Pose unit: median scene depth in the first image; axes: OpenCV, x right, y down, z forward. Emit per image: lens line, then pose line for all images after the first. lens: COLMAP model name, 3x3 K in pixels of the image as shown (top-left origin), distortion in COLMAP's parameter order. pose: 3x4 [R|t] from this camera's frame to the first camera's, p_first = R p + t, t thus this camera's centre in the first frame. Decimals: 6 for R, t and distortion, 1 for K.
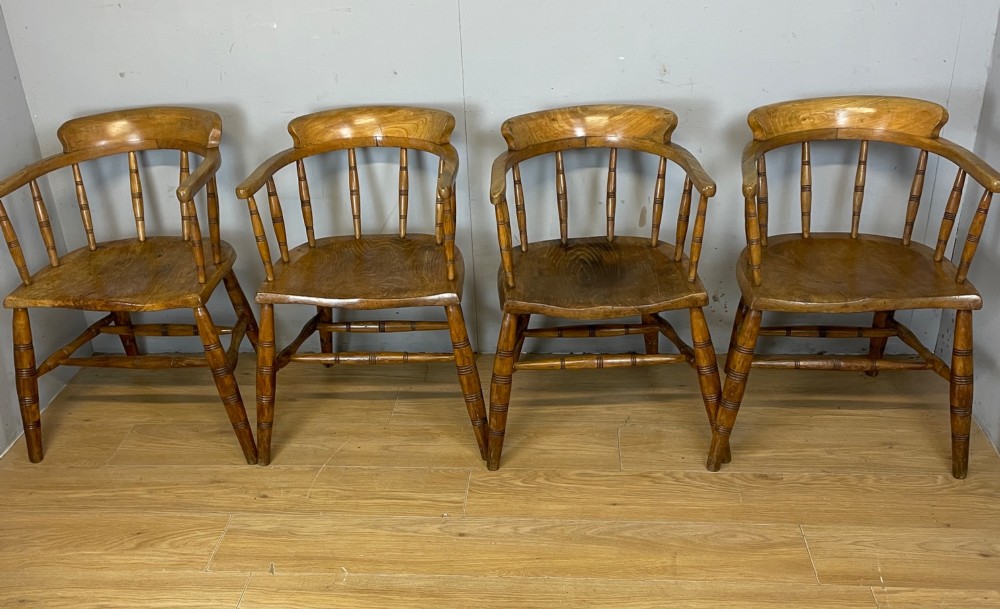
lens RADIAL K [[996.0, 0, 494.3], [0, 996.0, 325.8], [0, 0, 1]] dist [0.073250, 0.000000]
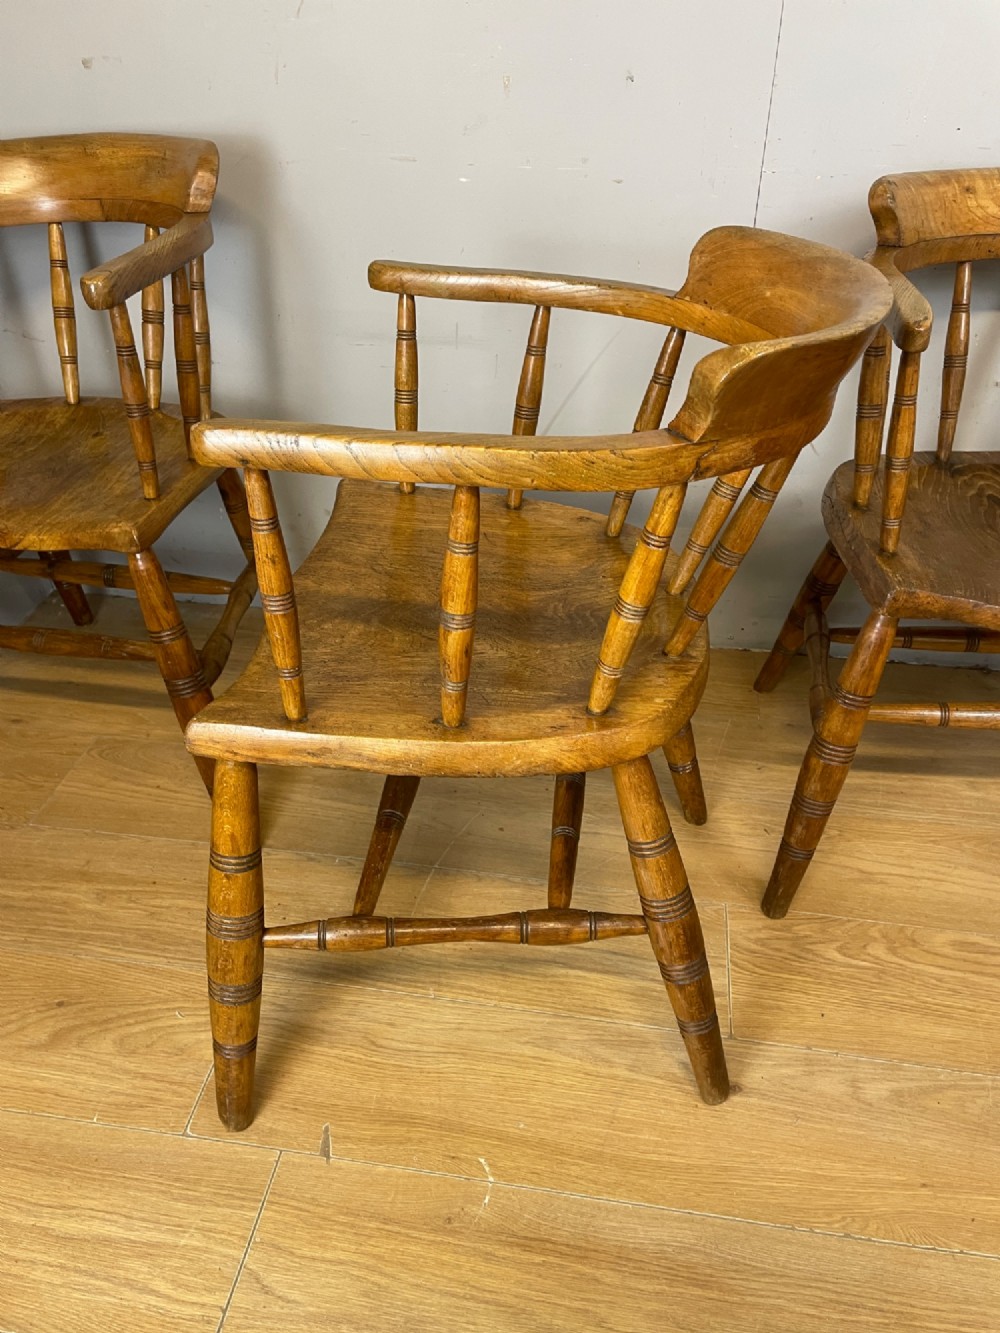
lens RADIAL K [[1007.5, 0, 513.5], [0, 1007.5, 667.0], [0, 0, 1]] dist [0.085347, -0.105676]
pose [[0.996002, 0.079953, -0.039842, -0.119748], [-0.074444, 0.989420, 0.124525, -0.030467], [0.049377, -0.121062, 0.991416, 0.504256]]
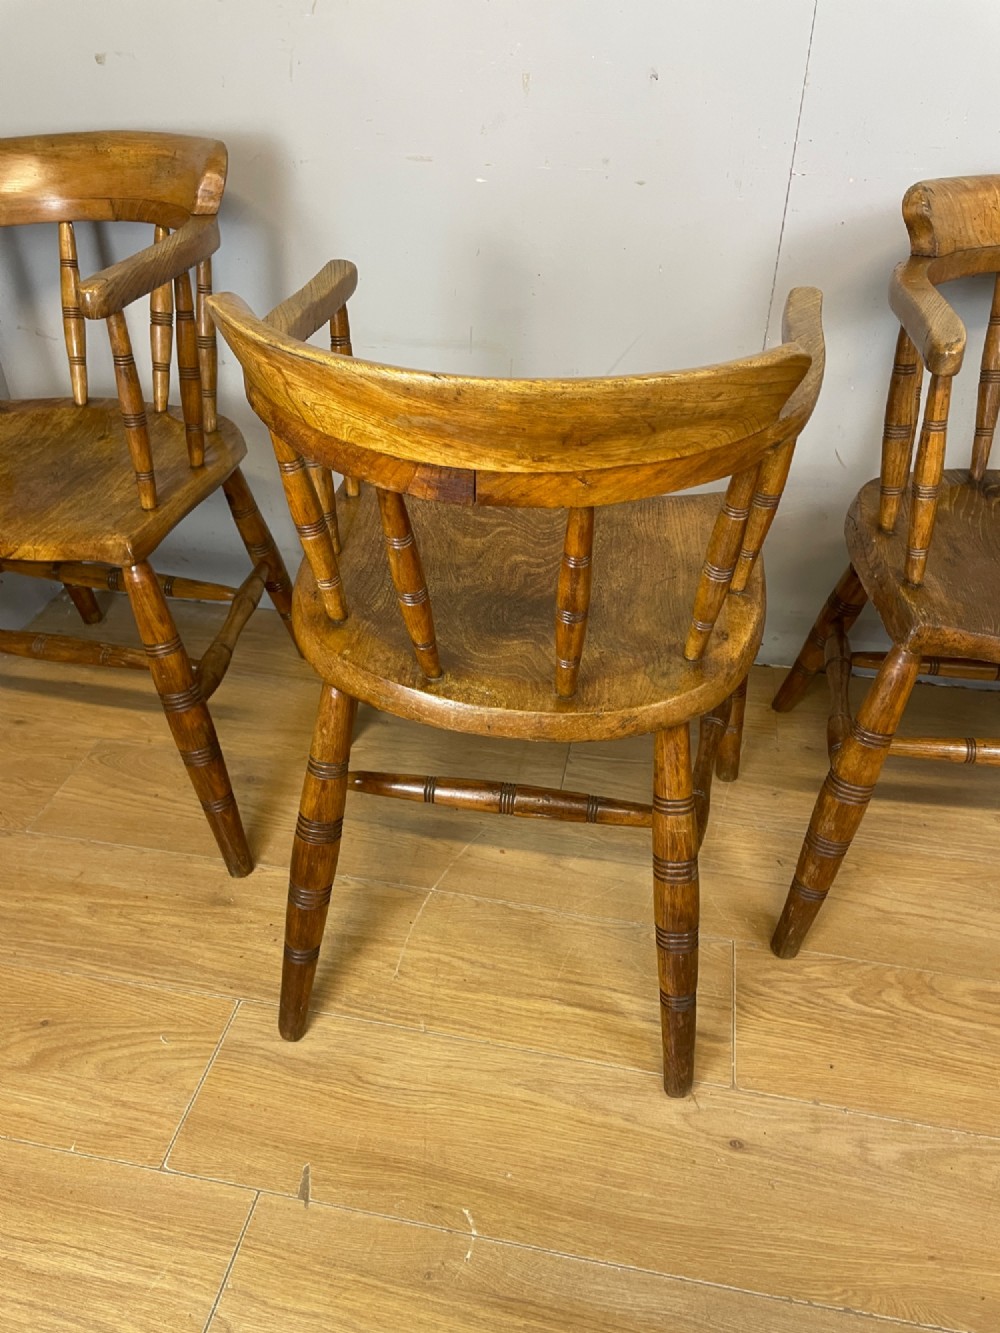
lens RADIAL K [[1007.5, 0, 499.3], [0, 1007.5, 655.7], [0, 0, 1]] dist [0.085347, -0.105676]
pose [[0.991403, 0.104034, -0.079350, -0.111310], [-0.093068, 0.986977, 0.131202, -0.045915], [0.091966, -0.122690, 0.988175, 0.524397]]
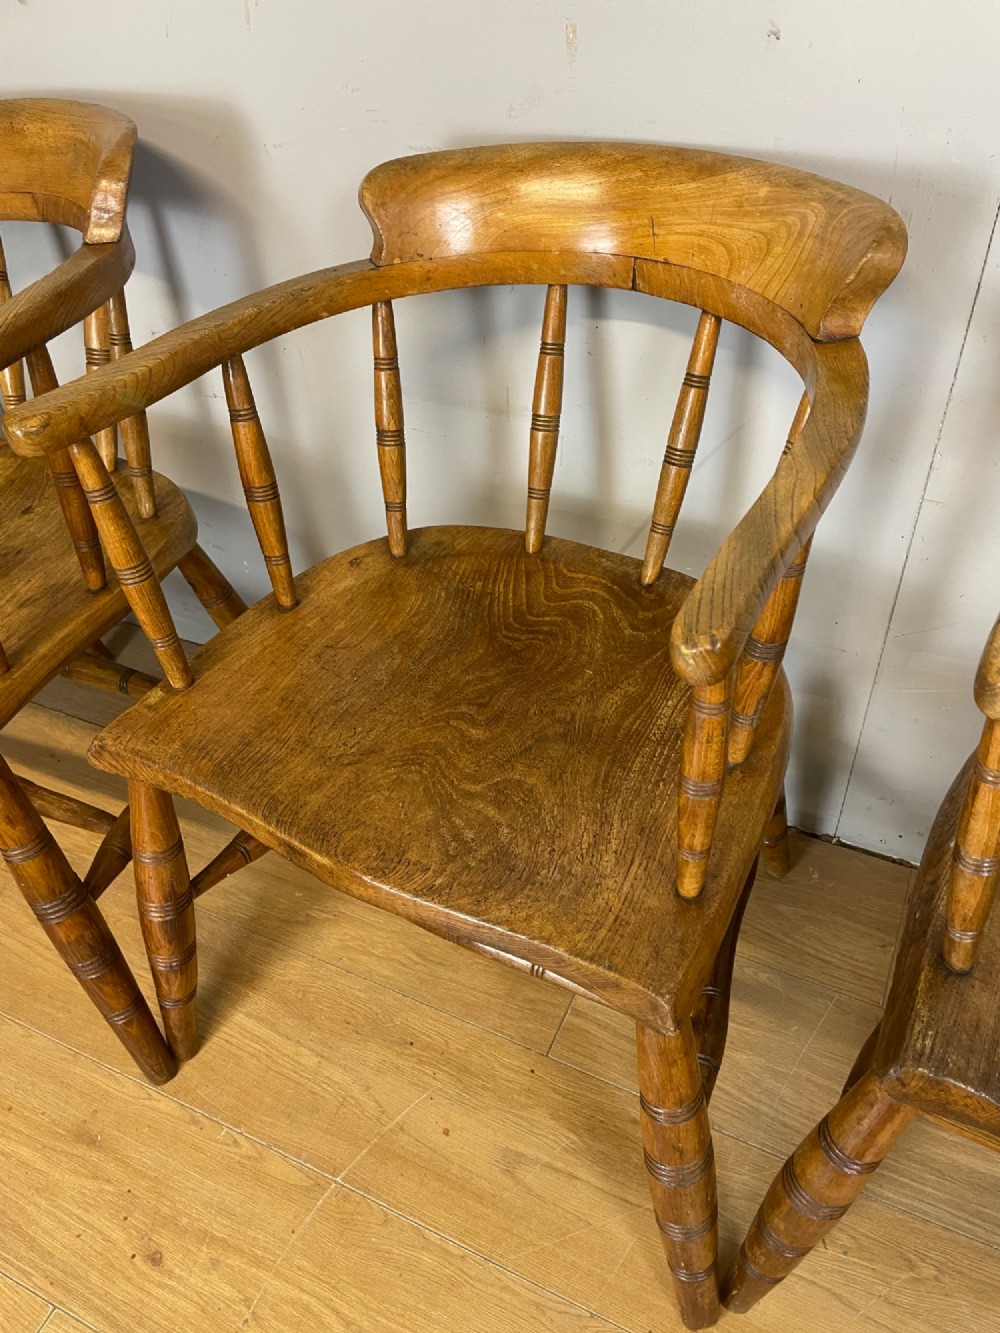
lens RADIAL K [[1007.5, 0, 555.5], [0, 1007.5, 651.6], [0, 0, 1]] dist [0.085347, -0.105676]
pose [[0.942315, 0.224198, -0.248553, -0.044265], [-0.149263, 0.946081, 0.287492, -0.170285], [0.299606, -0.233809, 0.924970, 0.713757]]
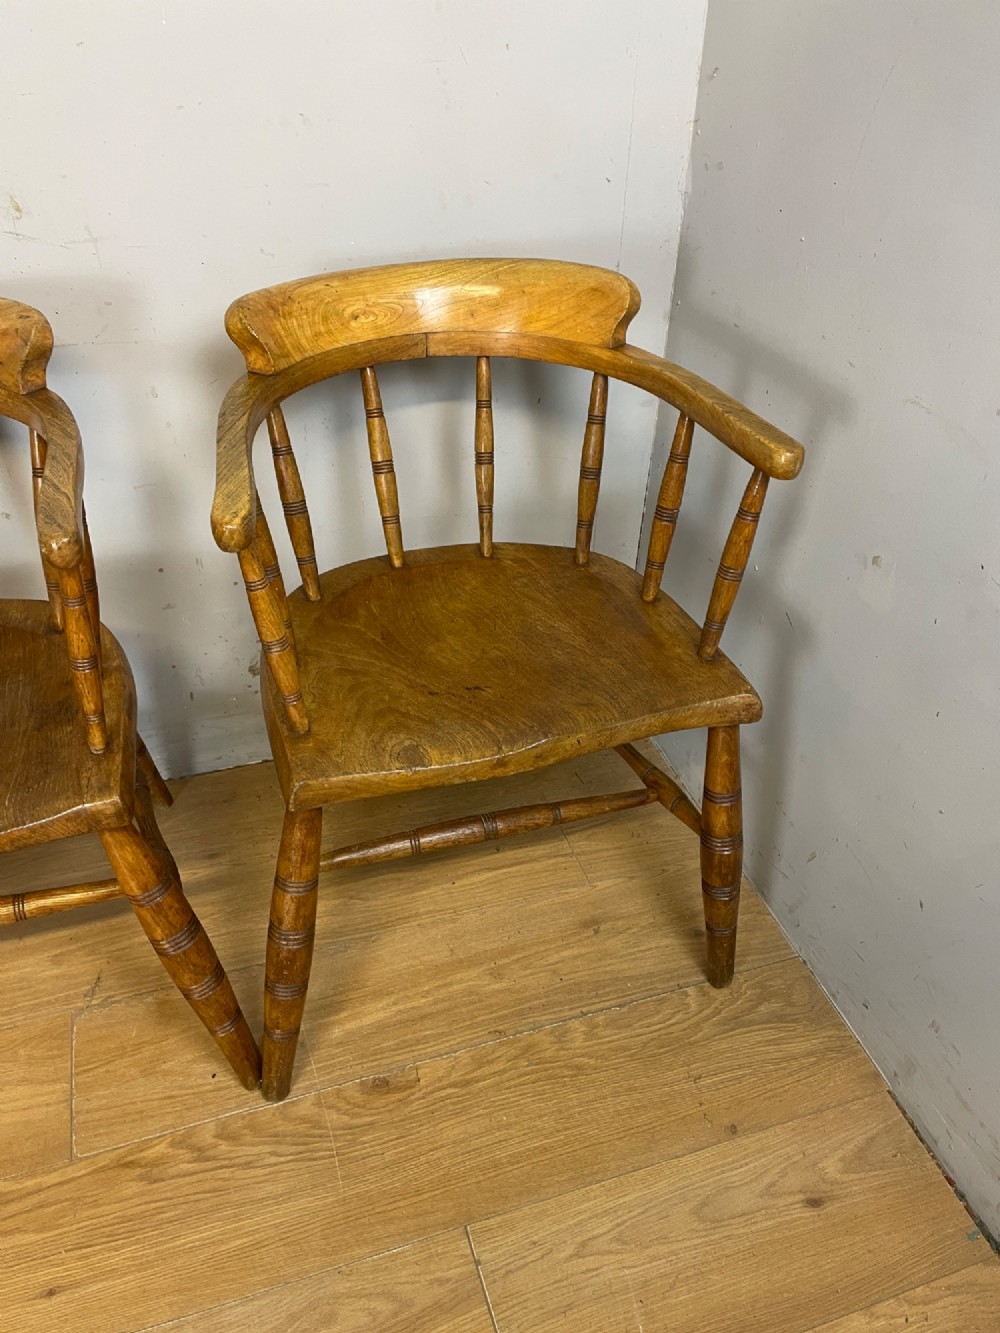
lens RADIAL K [[1007.5, 0, 492.7], [0, 1007.5, 668.4], [0, 0, 1]] dist [0.085347, -0.105676]
pose [[0.924809, -0.176935, 0.336783, 0.182949], [0.123971, 0.977104, 0.172914, -0.122079], [-0.359667, -0.118161, 0.925569, 0.533879]]
